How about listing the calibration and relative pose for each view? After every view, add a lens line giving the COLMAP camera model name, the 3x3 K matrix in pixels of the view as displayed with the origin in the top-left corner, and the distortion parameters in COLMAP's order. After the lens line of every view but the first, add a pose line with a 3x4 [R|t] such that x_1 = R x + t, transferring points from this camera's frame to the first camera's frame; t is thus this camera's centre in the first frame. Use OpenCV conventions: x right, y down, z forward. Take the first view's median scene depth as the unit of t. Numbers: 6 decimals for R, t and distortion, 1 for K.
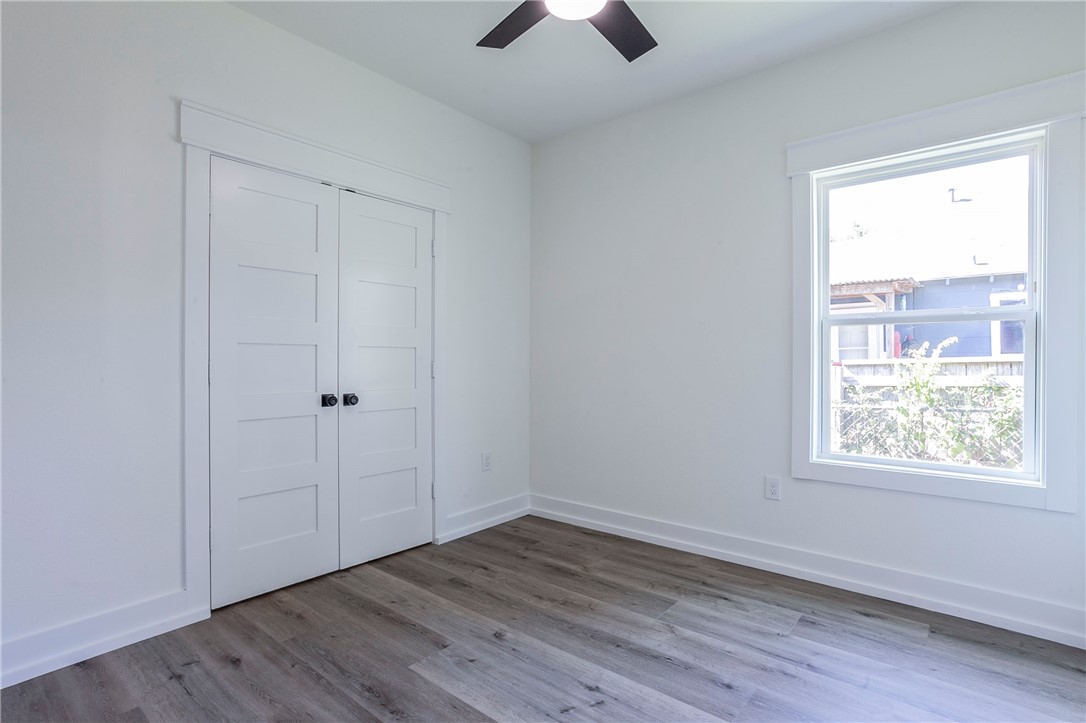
lens RADIAL K [[548.6, 0, 547.1], [0, 548.6, 359.7], [0, 0, 1]] dist [-0.051157, 0.033228]
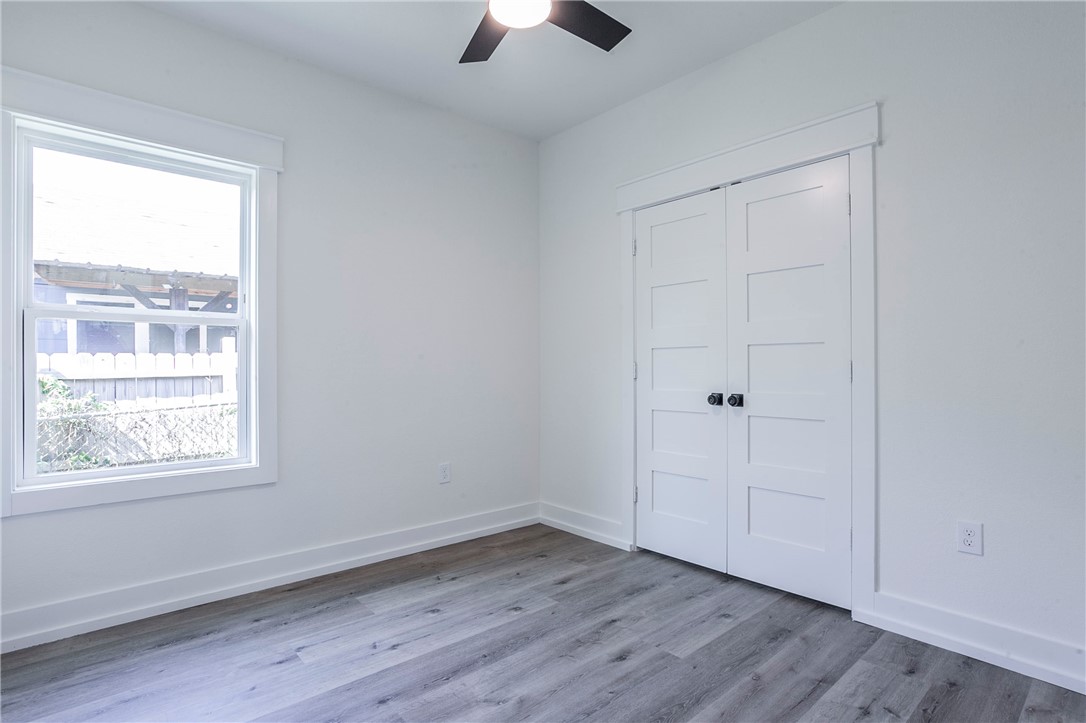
lens RADIAL K [[548.8, 0, 543.0], [0, 548.8, 361.5], [0, 0, 1]] dist [-0.003234, 0.000151]
pose [[0.146882, -0.000750, 0.989154, -0.198082], [-0.002403, 0.999996, 0.001115, -0.000977], [-0.989151, -0.002541, 0.146880, 0.168809]]
